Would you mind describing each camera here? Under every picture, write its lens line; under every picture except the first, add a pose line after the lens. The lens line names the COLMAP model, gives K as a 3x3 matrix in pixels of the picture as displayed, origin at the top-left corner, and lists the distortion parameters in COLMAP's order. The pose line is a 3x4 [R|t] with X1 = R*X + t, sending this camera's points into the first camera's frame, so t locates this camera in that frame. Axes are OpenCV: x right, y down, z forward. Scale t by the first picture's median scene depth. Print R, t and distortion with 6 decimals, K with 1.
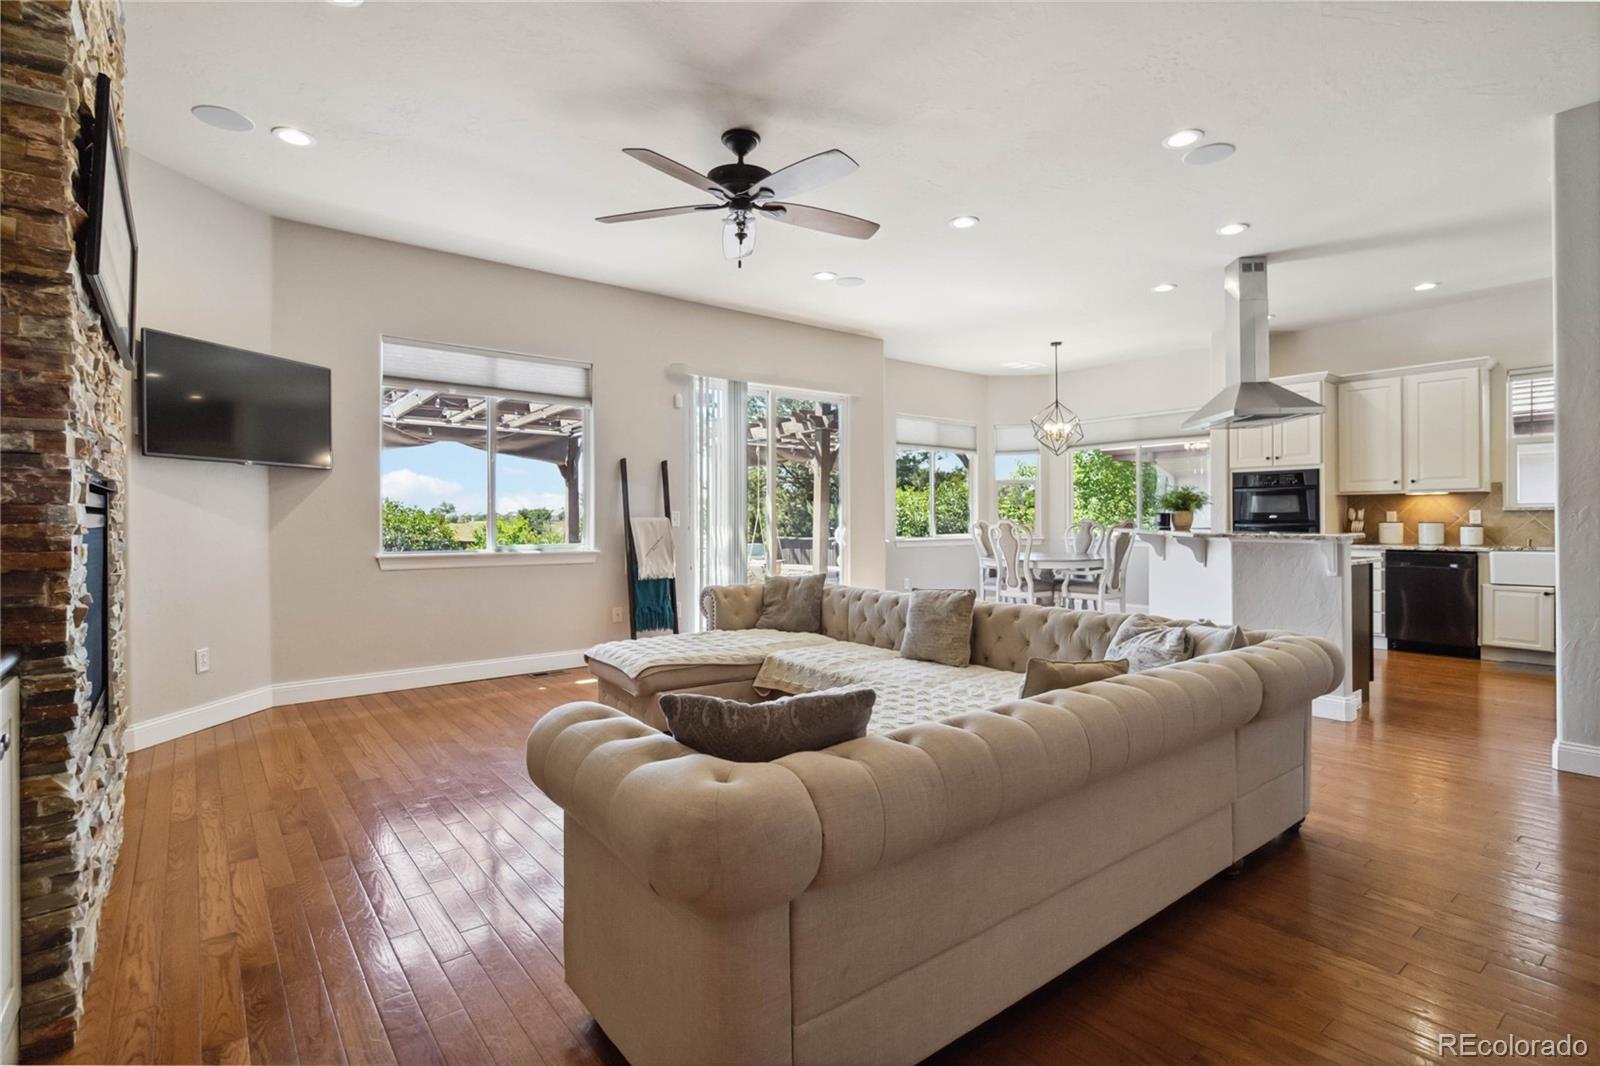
lens RADIAL K [[780.8, 0, 797.7], [0, 780.8, 517.4], [0, 0, 1]] dist [-0.006132, -0.001346]
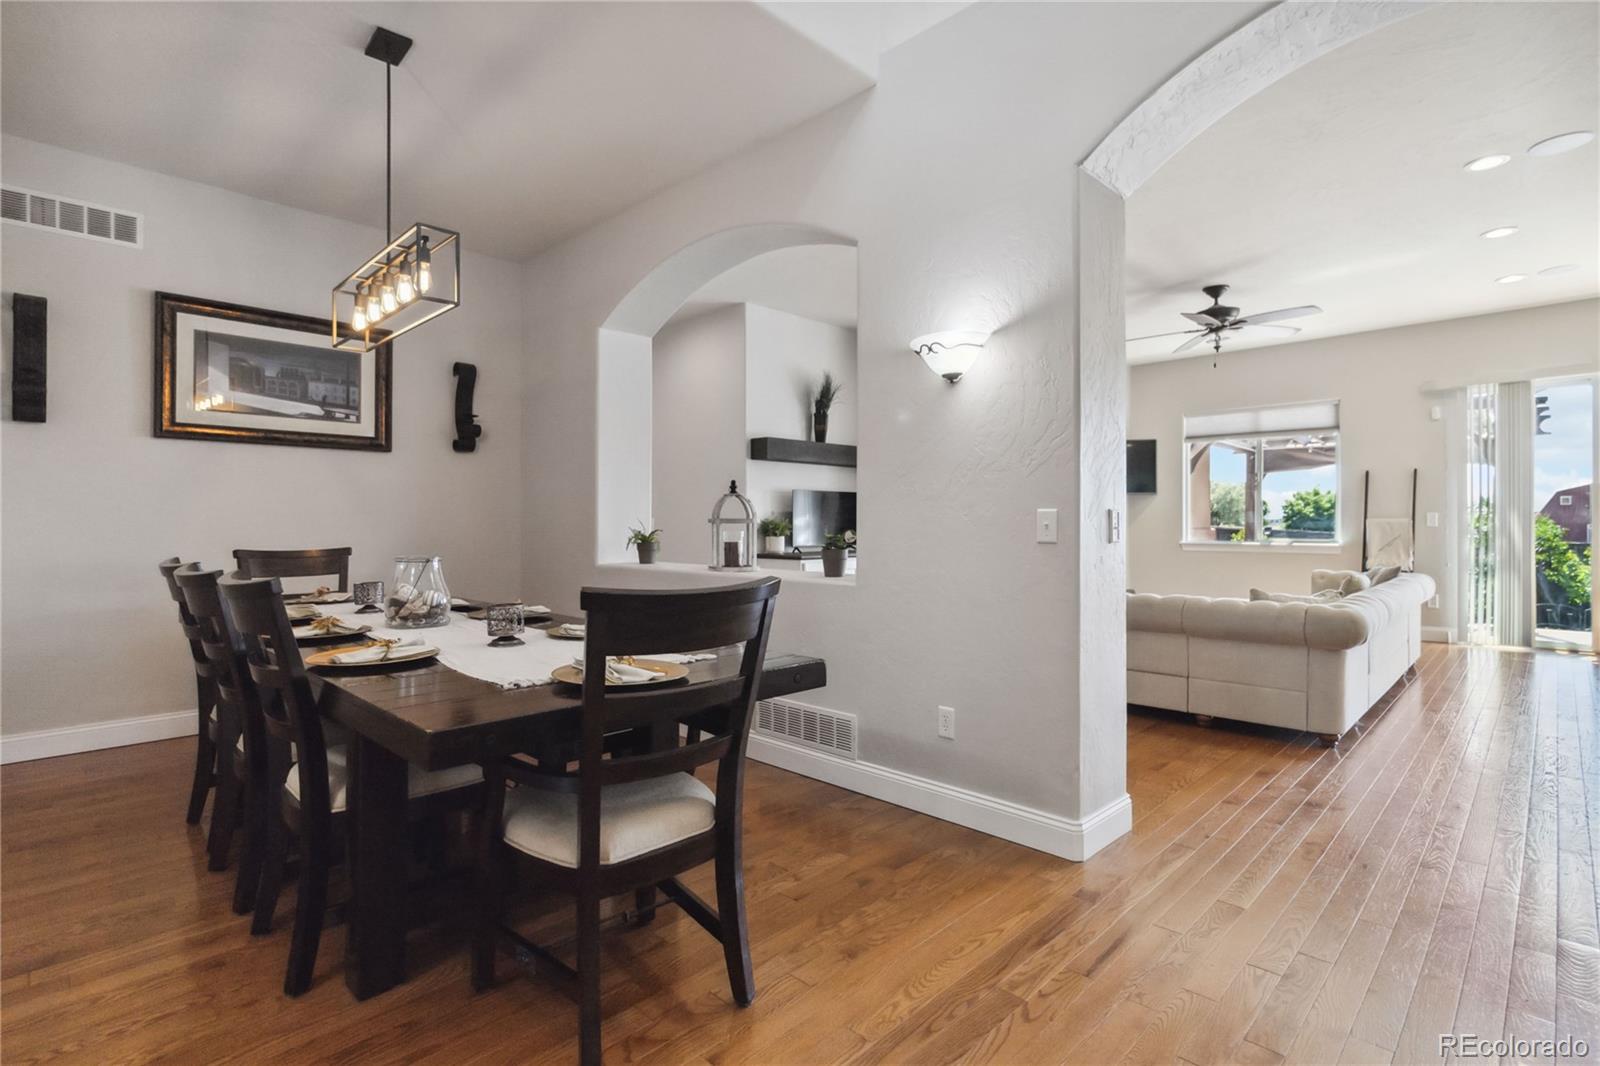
lens RADIAL K [[747.5, 0, 785.6], [0, 747.5, 525.0], [0, 0, 1]] dist [0.000730, 0.000442]
pose [[0.111843, 0.005926, -0.993708, 0.930349], [0.007418, 0.999949, 0.006798, -0.005978], [0.993698, -0.008131, 0.111793, -0.049246]]
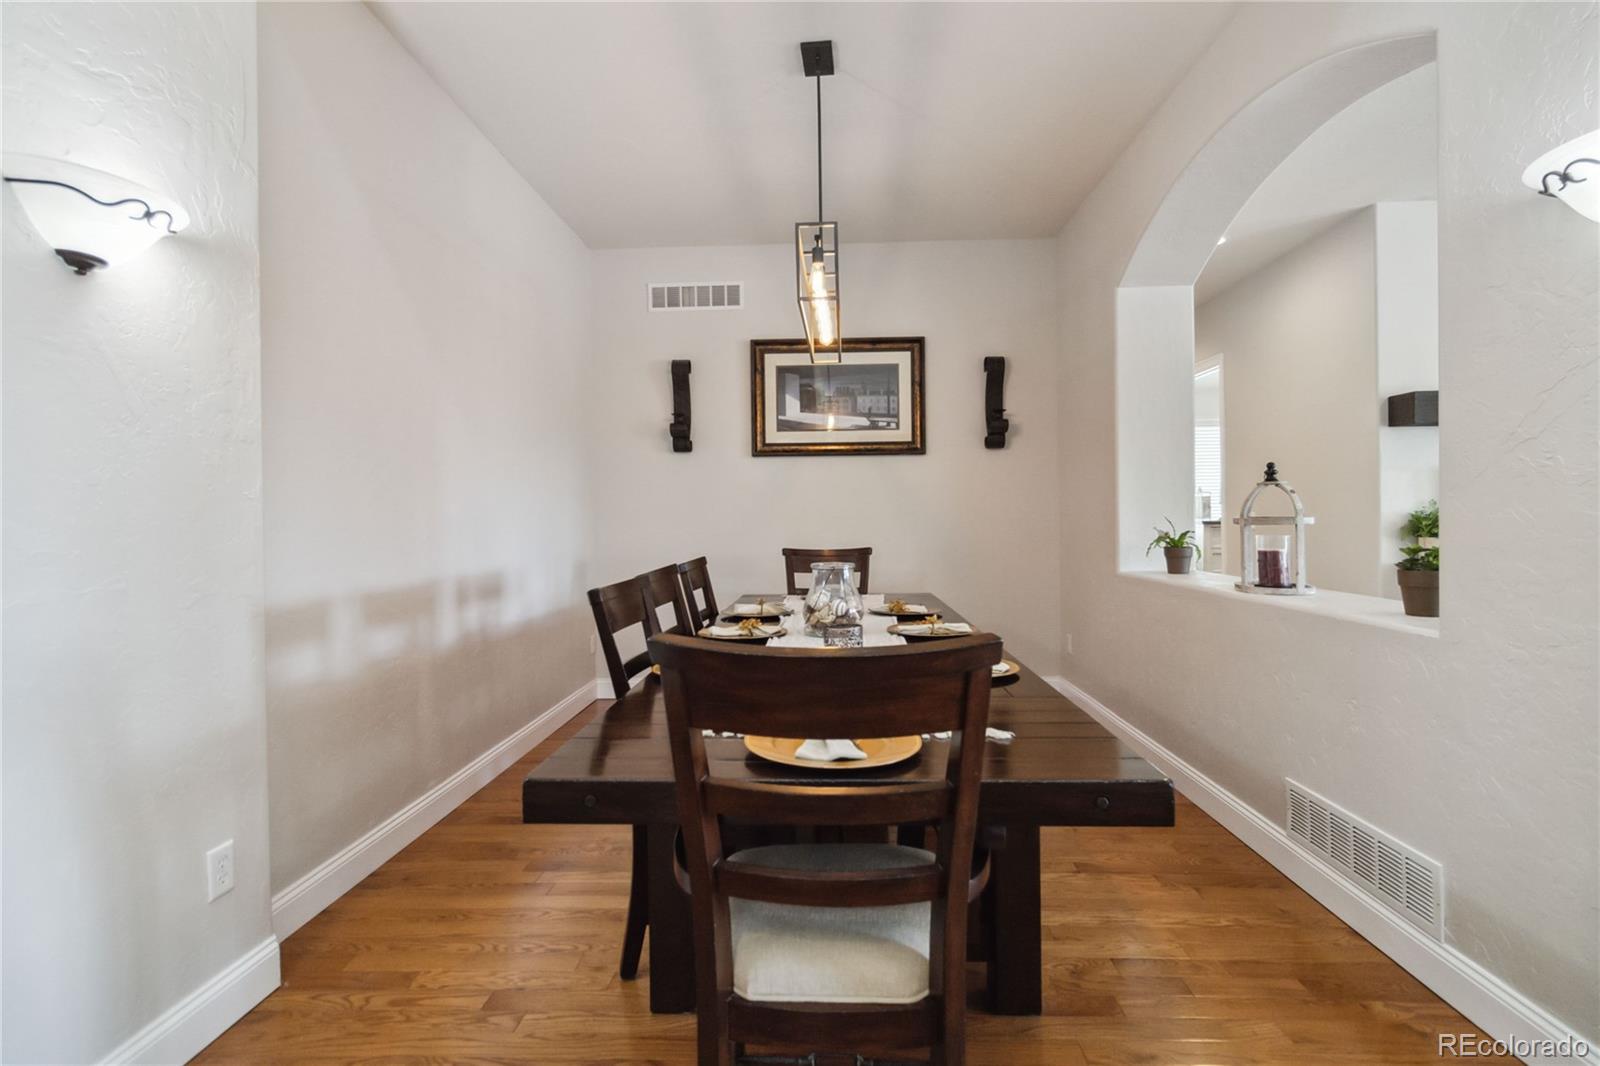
lens RADIAL K [[747.5, 0, 813.8], [0, 747.5, 525.2], [0, 0, 1]] dist [0.000730, 0.000442]
pose [[-0.639435, 0.020208, -0.768579, 0.798468], [0.021378, 0.999735, 0.008501, -0.013022], [0.768548, -0.010995, -0.639698, 0.063027]]
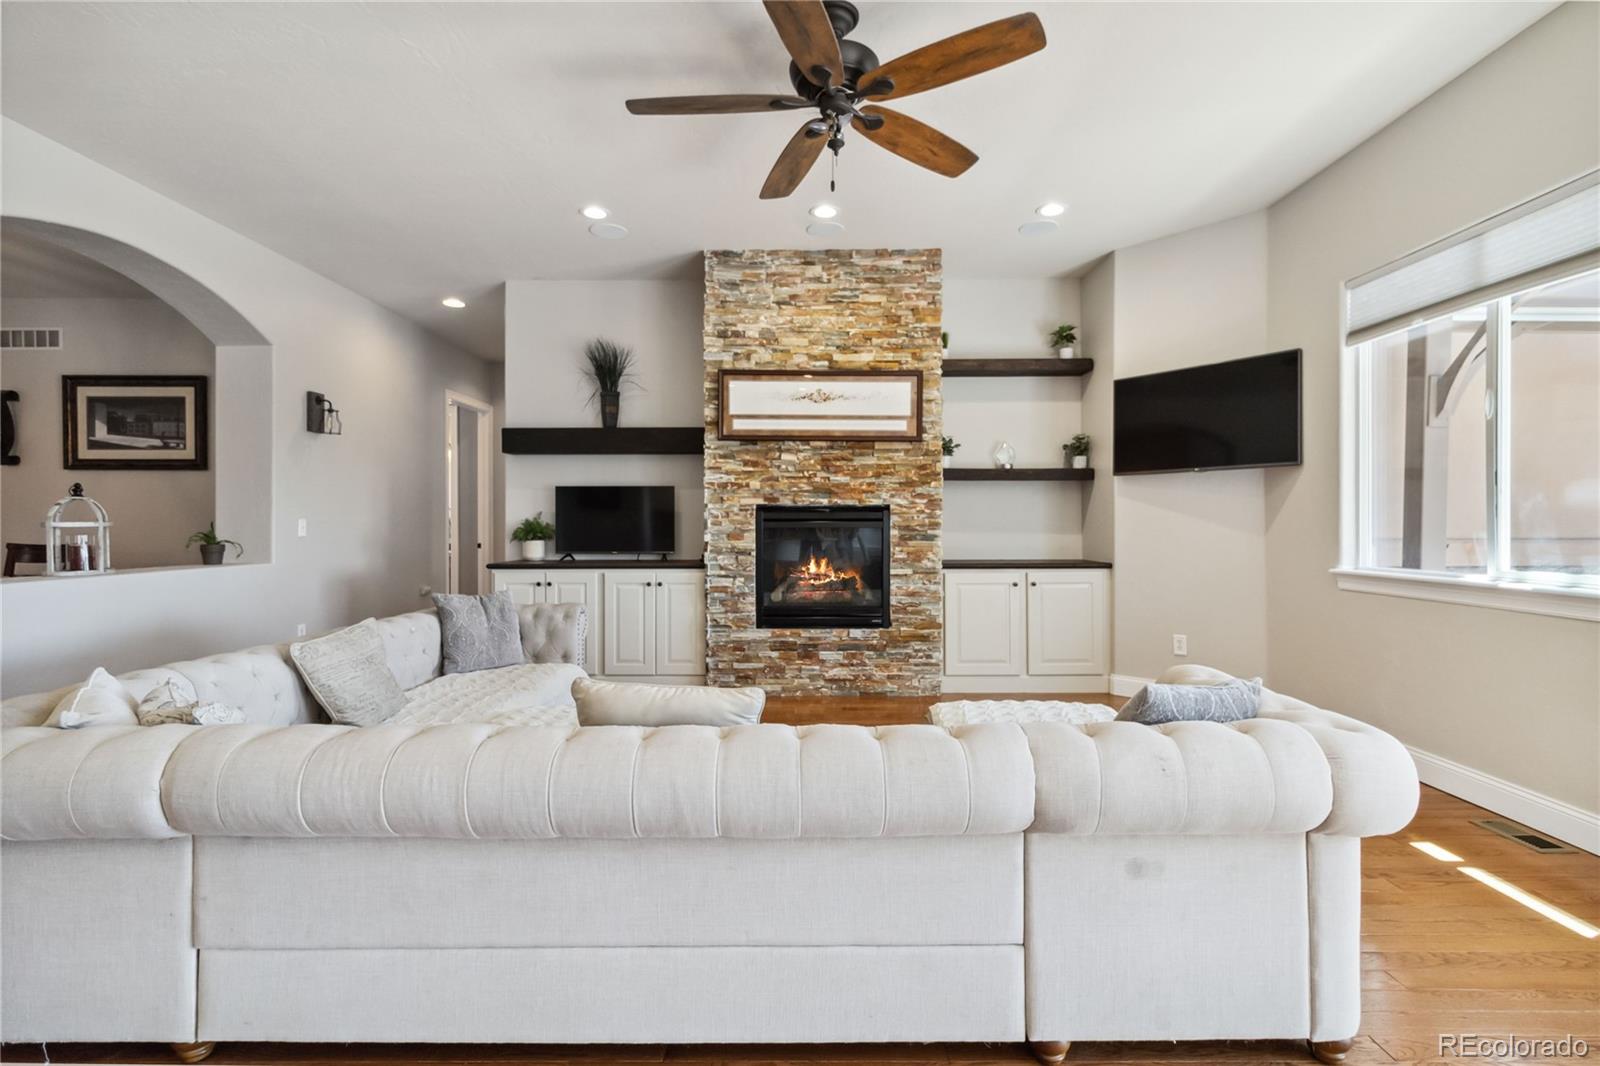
lens RADIAL K [[705.7, 0, 801.3], [0, 705.7, 525.6], [0, 0, 1]] dist [-0.003264, -0.000352]
pose [[-0.608990, 0.006909, -0.793148, 0.318217], [0.007593, 0.999967, 0.002881, -0.000878], [0.793141, -0.004268, -0.609023, 0.930666]]
